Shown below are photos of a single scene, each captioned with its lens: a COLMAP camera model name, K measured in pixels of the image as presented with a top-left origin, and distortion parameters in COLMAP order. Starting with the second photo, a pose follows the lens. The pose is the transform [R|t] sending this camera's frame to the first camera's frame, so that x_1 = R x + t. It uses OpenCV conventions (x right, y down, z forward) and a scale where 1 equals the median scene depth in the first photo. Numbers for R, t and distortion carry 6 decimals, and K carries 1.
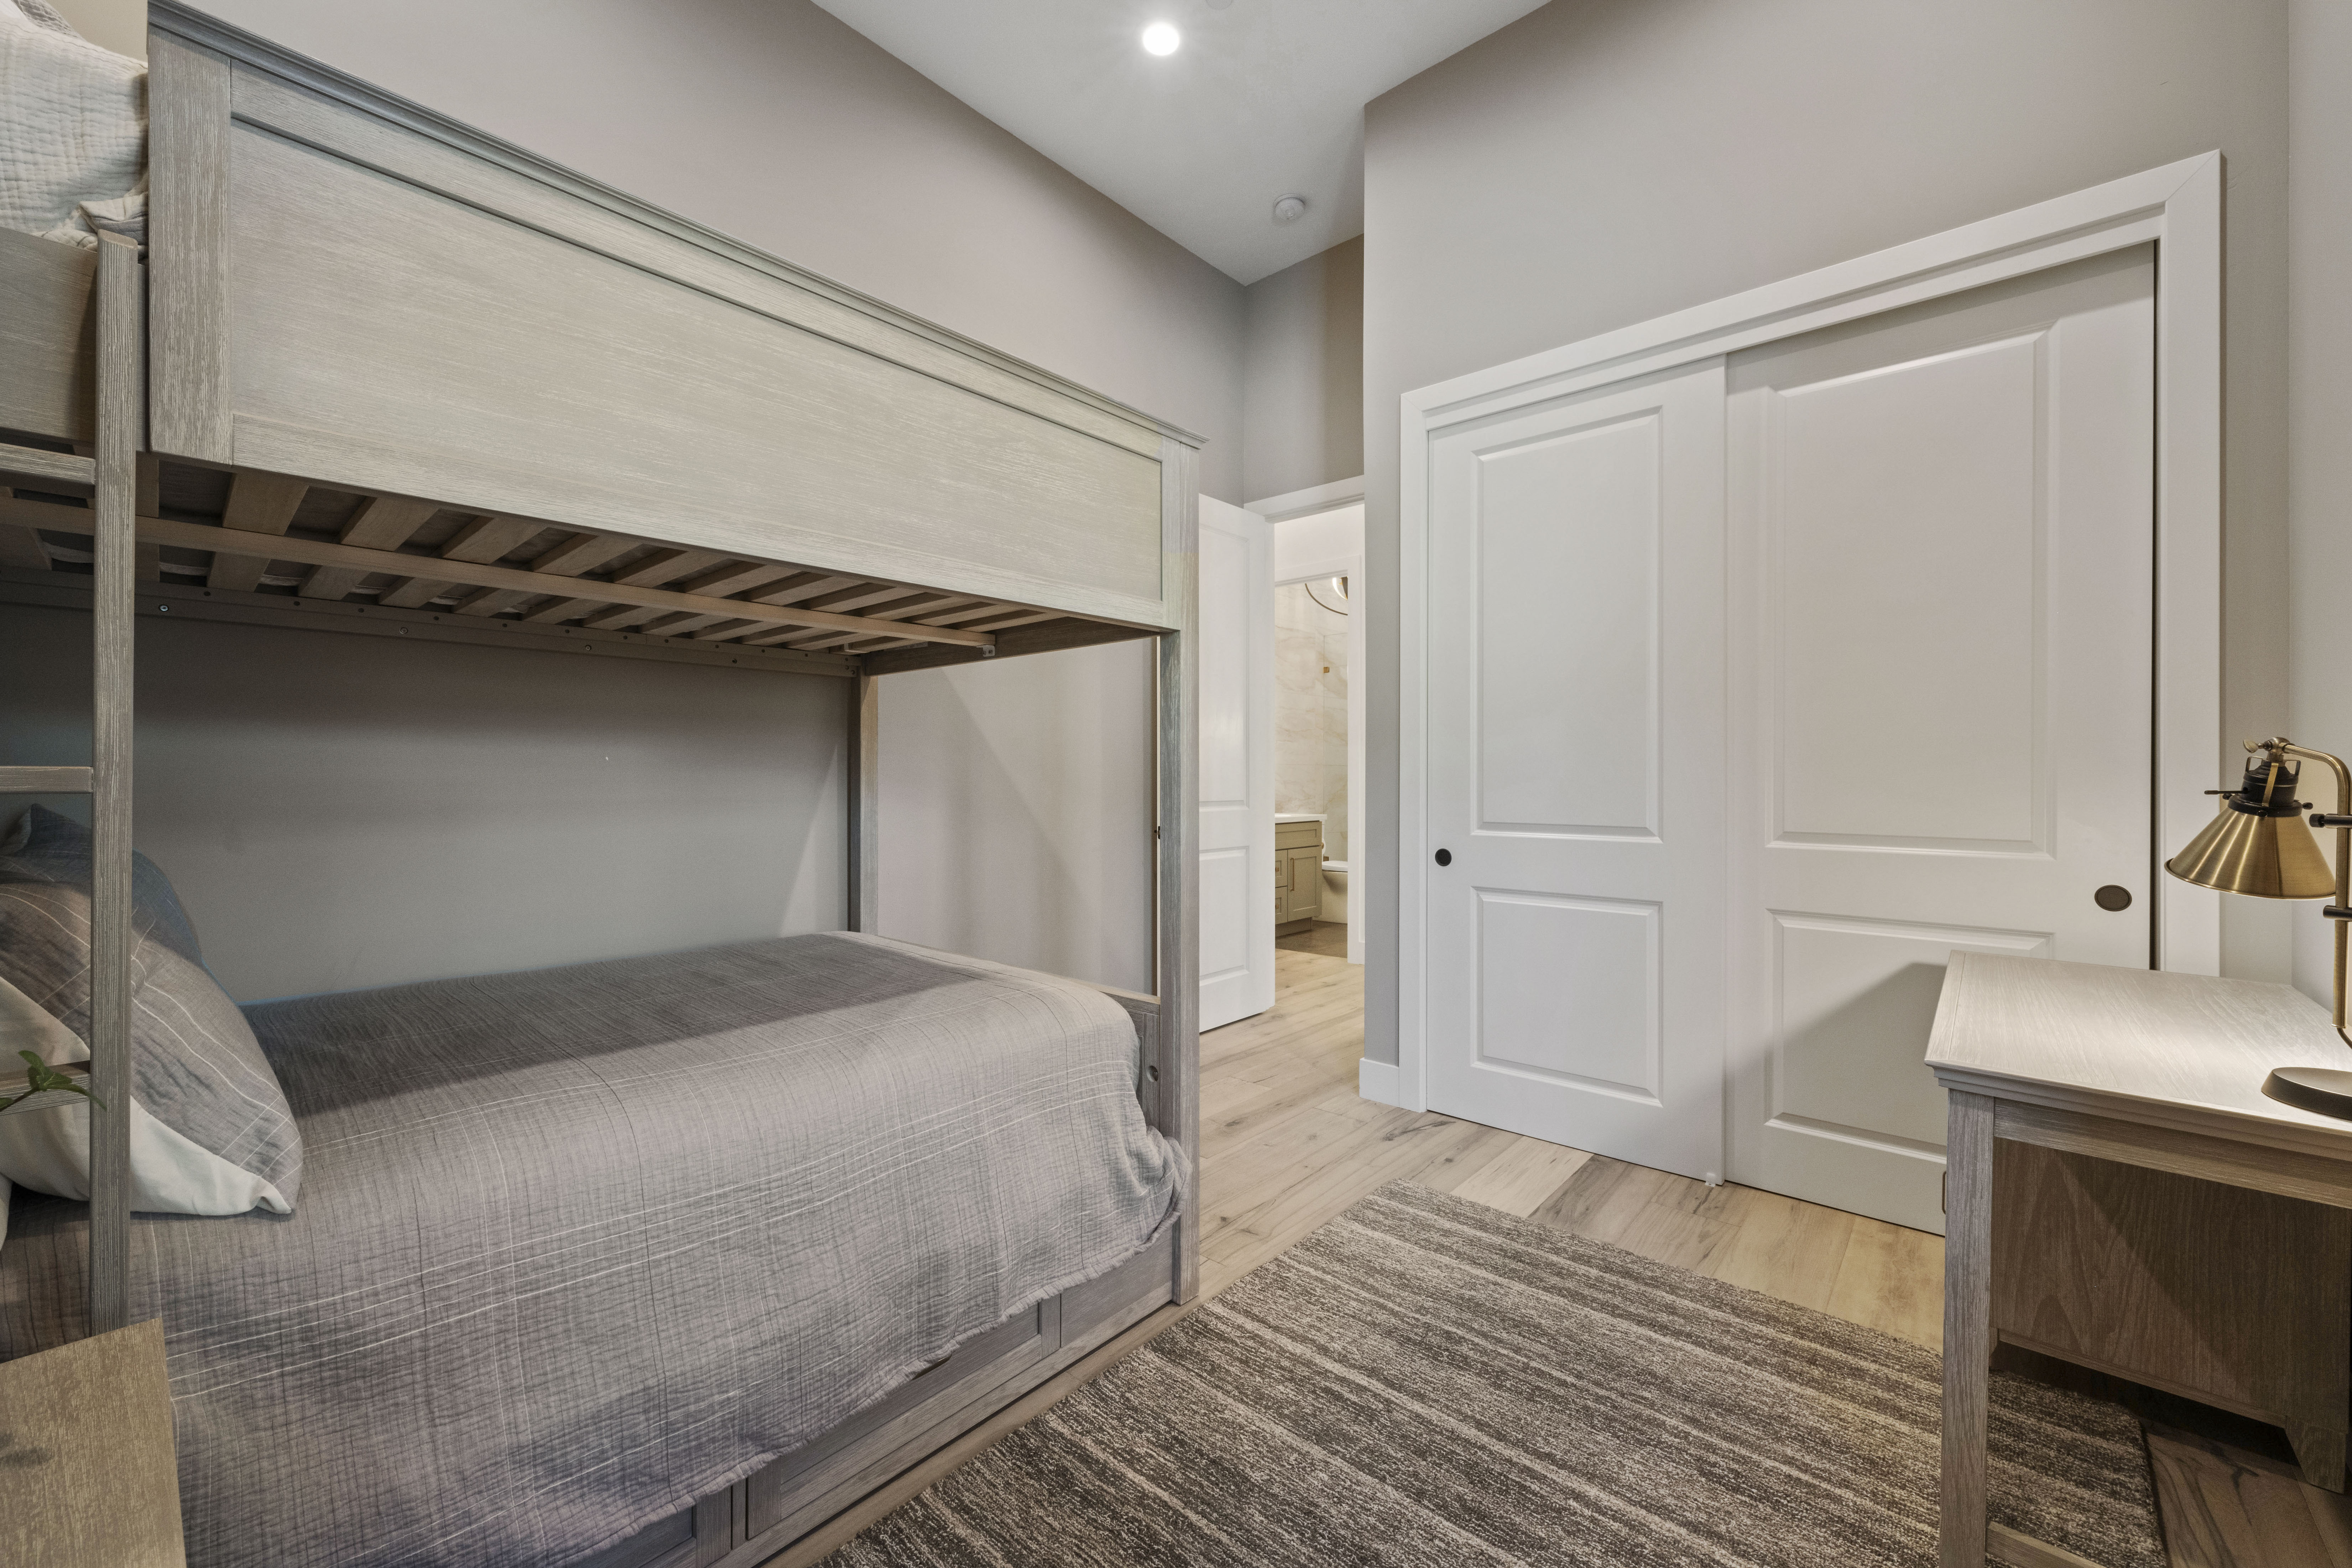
lens RADIAL K [[929.8, 0, 1172.8], [0, 929.8, 778.8], [0, 0, 1]] dist [-0.006152, 0.000594]
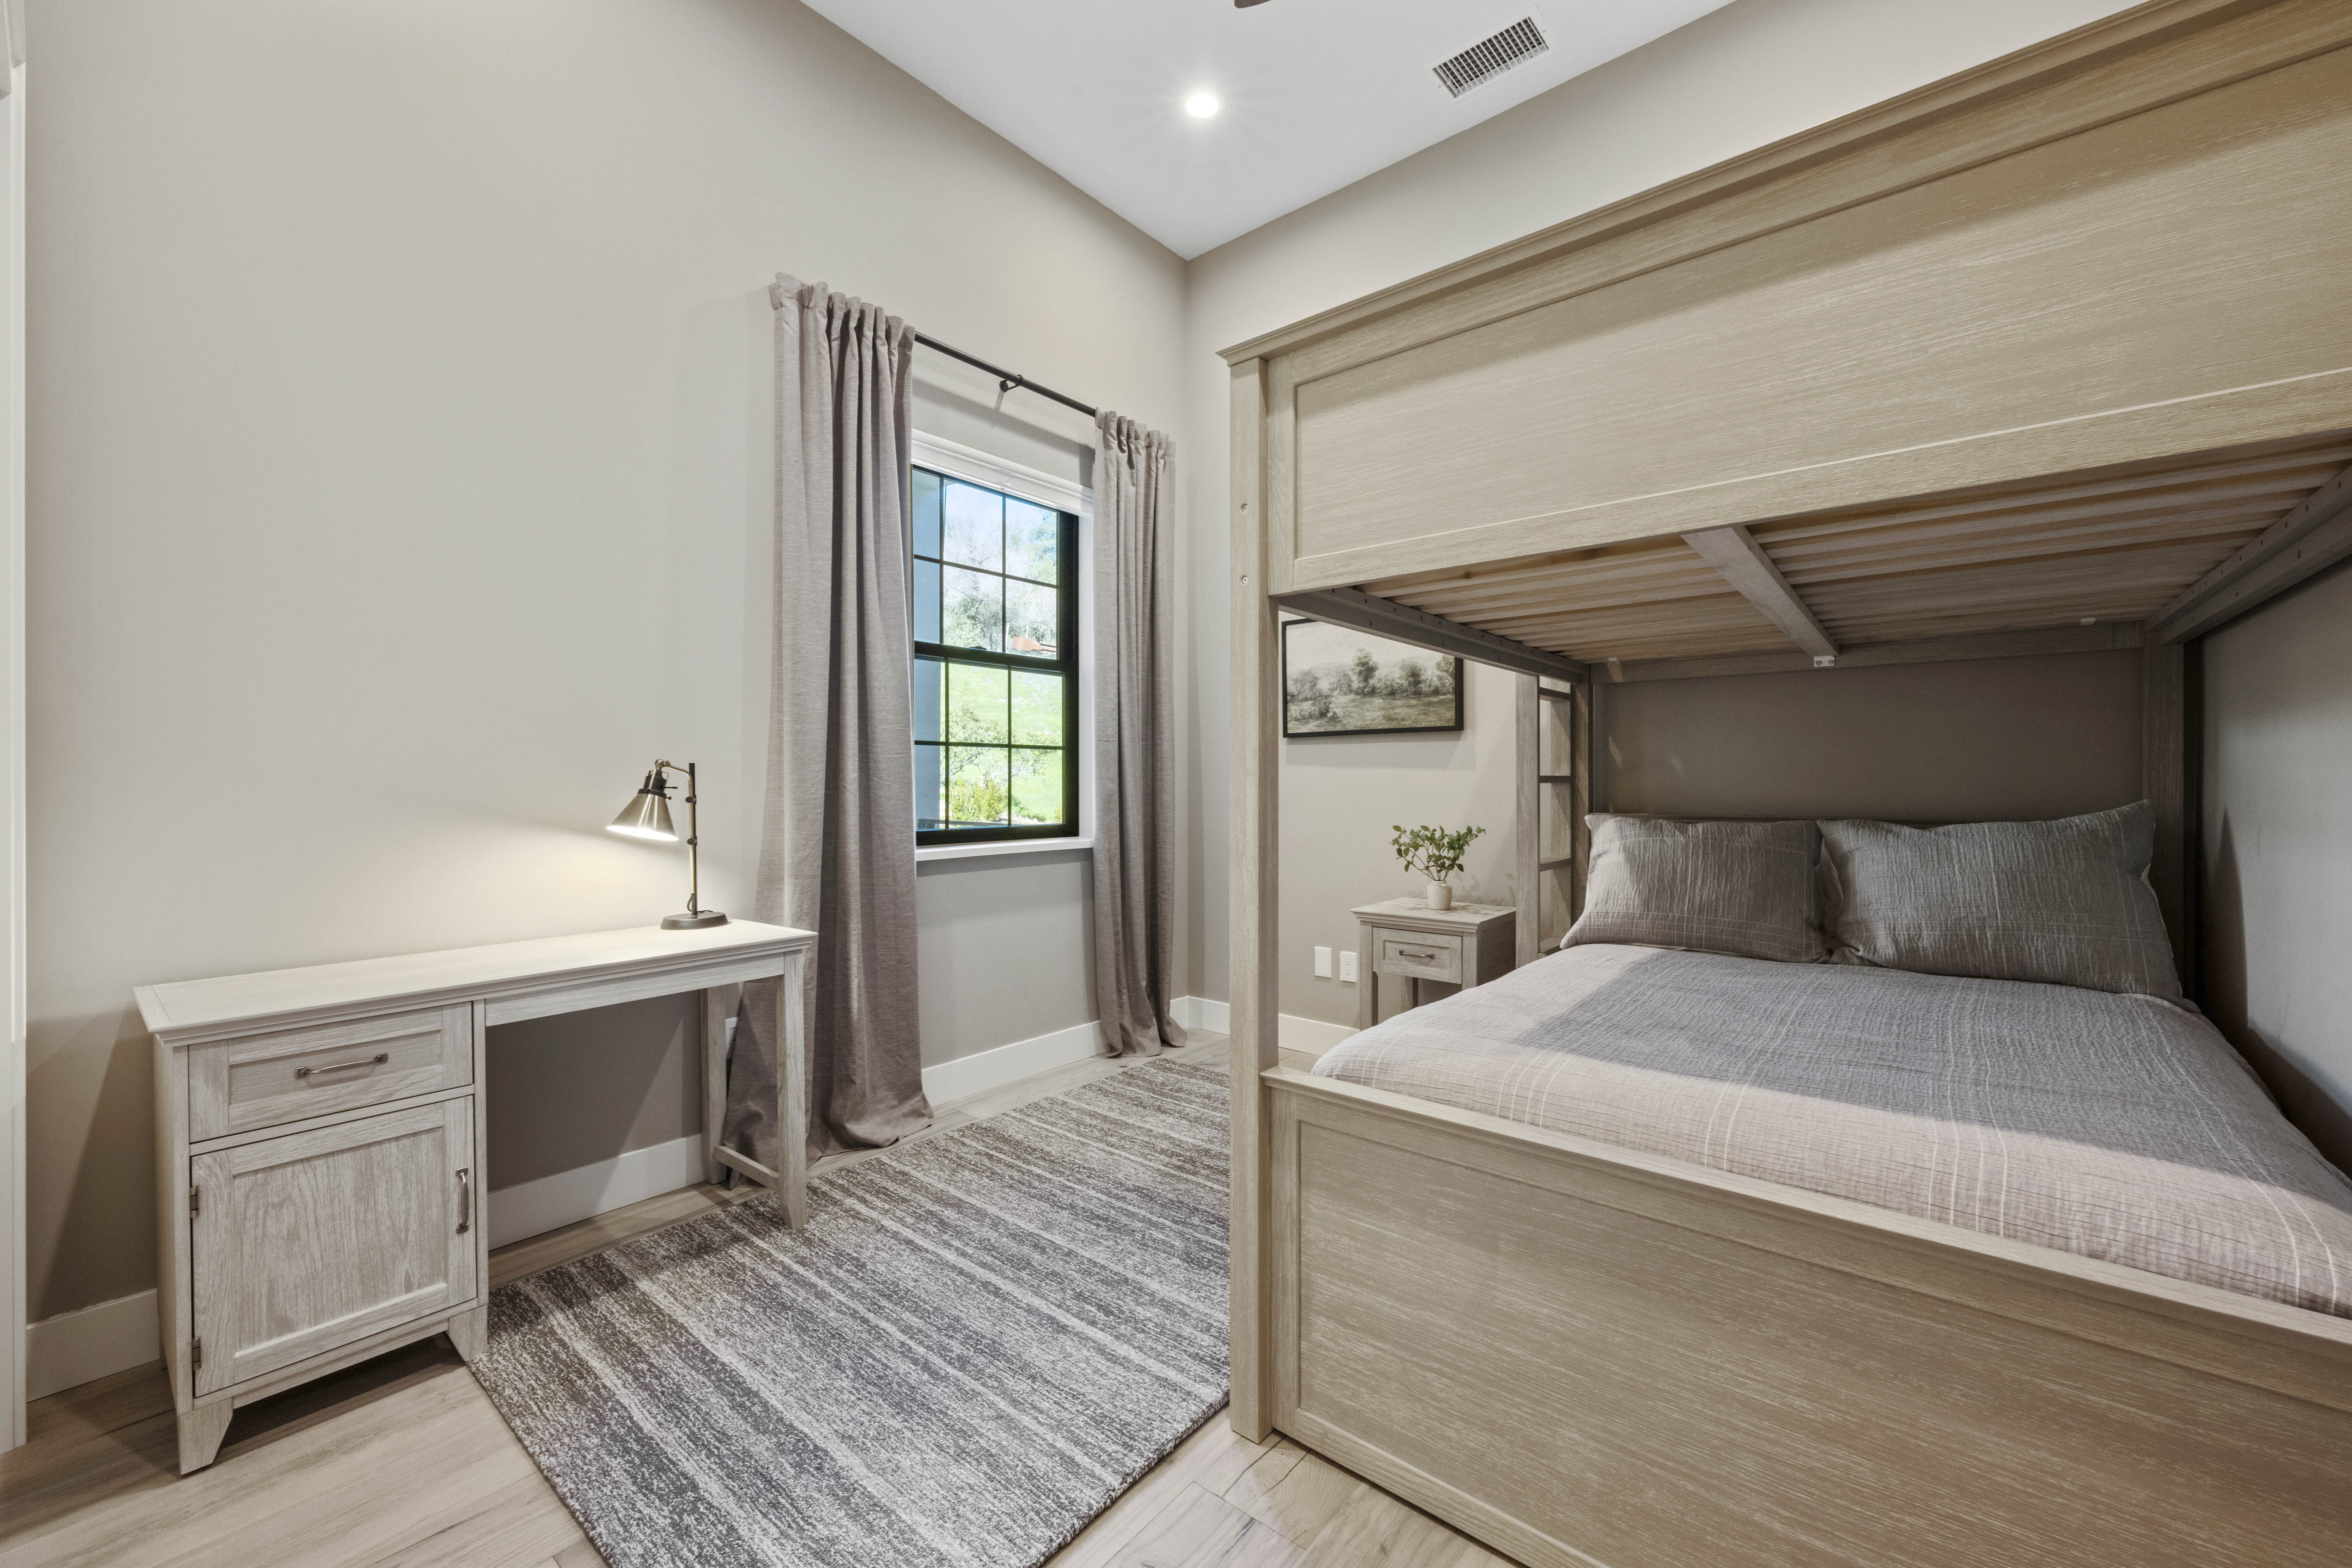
lens RADIAL K [[929.8, 0, 1175.7], [0, 929.8, 783.3], [0, 0, 1]] dist [-0.006152, 0.000594]
pose [[-0.999402, -0.002412, -0.034499, 0.120335], [-0.002688, 0.999965, 0.007935, -0.007993], [0.034478, 0.008023, -0.999373, 2.088952]]
